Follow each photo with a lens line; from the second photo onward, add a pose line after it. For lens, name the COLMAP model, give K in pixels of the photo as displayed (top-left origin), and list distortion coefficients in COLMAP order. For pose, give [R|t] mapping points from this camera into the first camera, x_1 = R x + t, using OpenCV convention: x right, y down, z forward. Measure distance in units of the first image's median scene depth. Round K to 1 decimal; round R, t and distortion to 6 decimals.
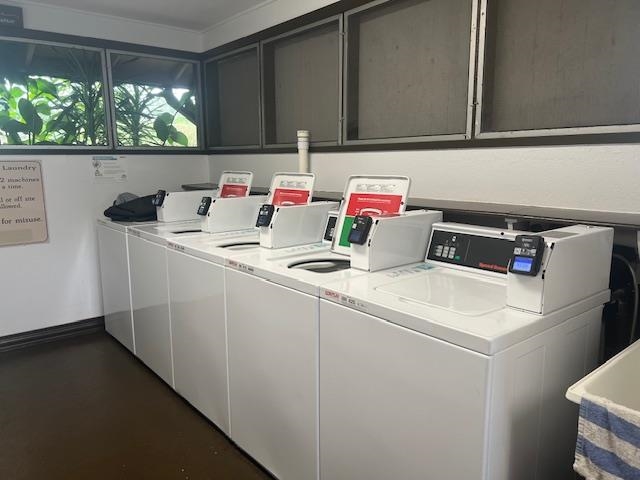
lens RADIAL K [[486.2, 0, 320.0], [0, 486.2, 240.0], [0, 0, 1]] dist [0.003145, -0.004944]
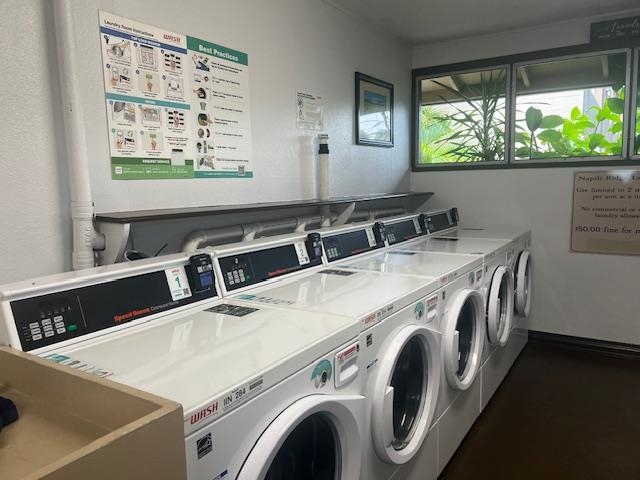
lens RADIAL K [[486.2, 0, 320.0], [0, 486.2, 240.0], [0, 0, 1]] dist [0.003145, -0.004944]
pose [[0.305874, 0.117676, -0.944771, 0.113931], [-0.134622, 0.987708, 0.079439, -0.014112], [0.942506, 0.102889, 0.317956, 0.086596]]
